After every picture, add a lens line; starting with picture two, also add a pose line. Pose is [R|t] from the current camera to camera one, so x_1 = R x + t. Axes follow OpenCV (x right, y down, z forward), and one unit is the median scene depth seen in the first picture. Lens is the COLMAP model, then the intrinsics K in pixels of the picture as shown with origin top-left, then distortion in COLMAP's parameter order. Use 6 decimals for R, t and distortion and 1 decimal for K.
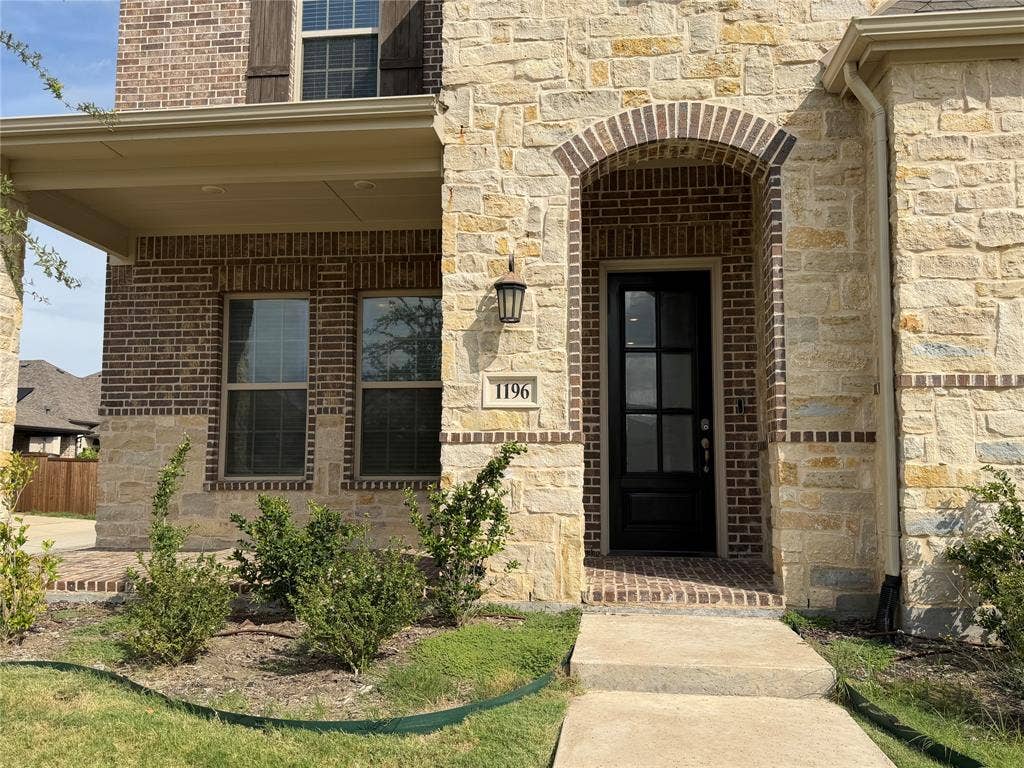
lens RADIAL K [[824.6, 0, 512.0], [0, 824.6, 384.0], [0, 0, 1]] dist [0.087405, -0.142229]
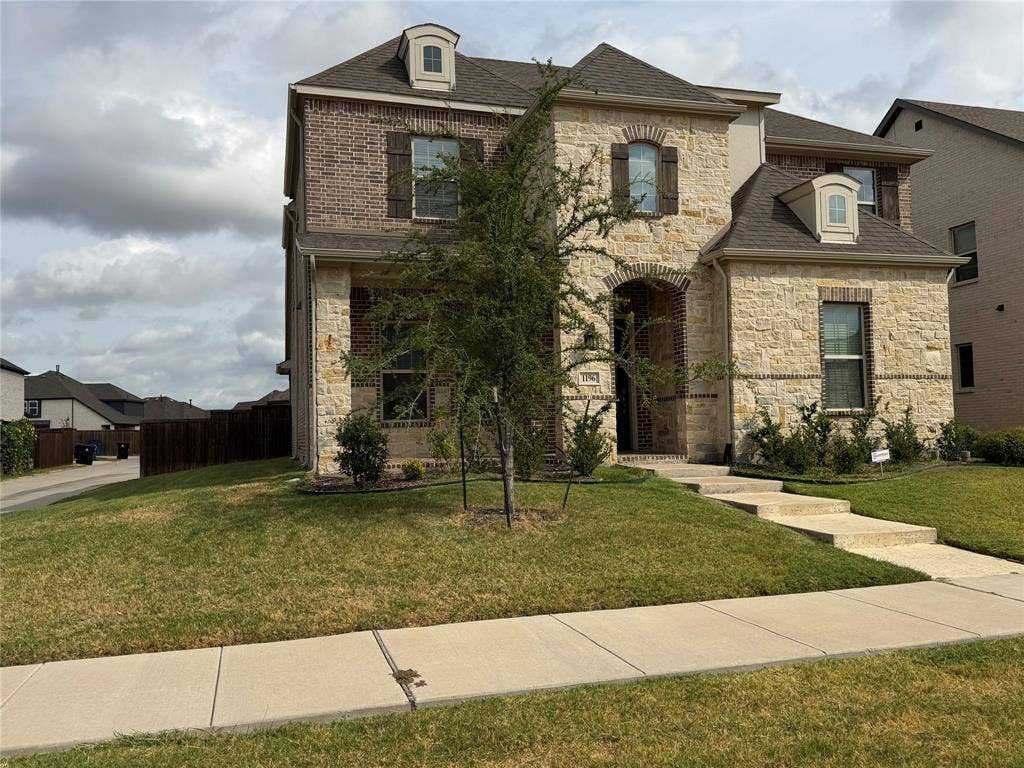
lens RADIAL K [[809.8, 0, 509.9], [0, 809.8, 377.6], [0, 0, 1]] dist [0.159872, -0.288503]
pose [[0.922738, 0.001378, 0.385425, -1.117823], [-0.014998, 0.999365, 0.032335, -0.065732], [-0.385136, -0.035617, 0.922172, -1.095696]]
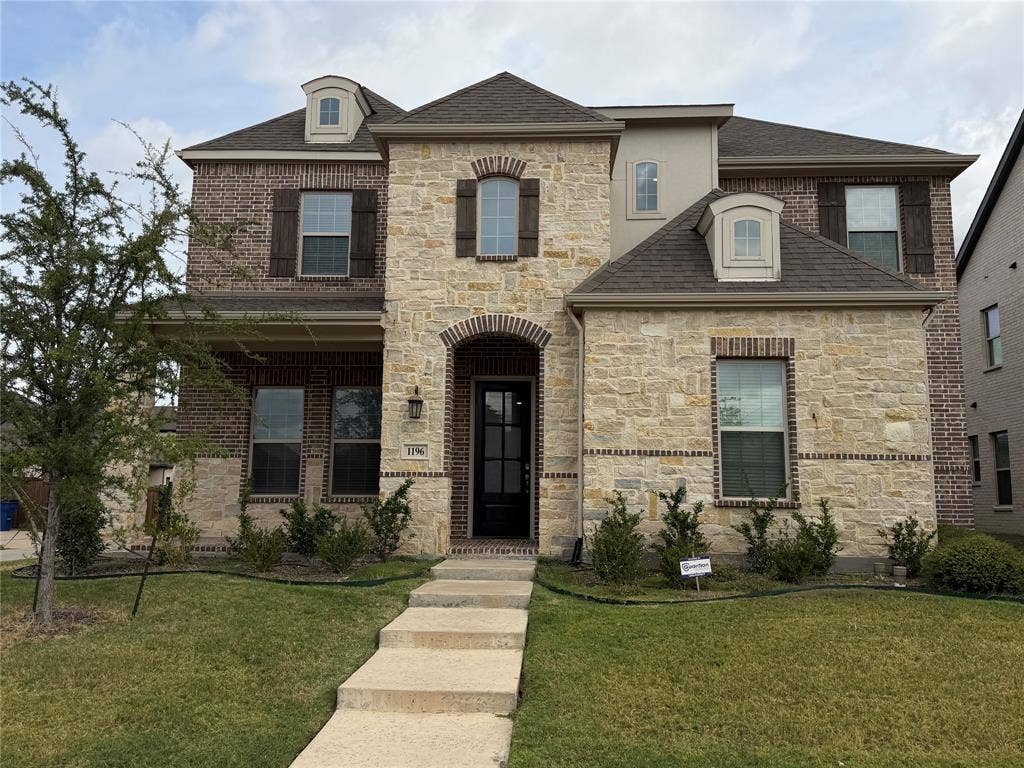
lens RADIAL K [[809.8, 0, 509.9], [0, 809.8, 377.6], [0, 0, 1]] dist [0.159872, -0.288503]
pose [[0.997528, 0.019010, 0.067650, 0.092442], [-0.016038, 0.998894, -0.044199, -0.087778], [-0.068416, 0.043005, 0.996730, -1.024154]]
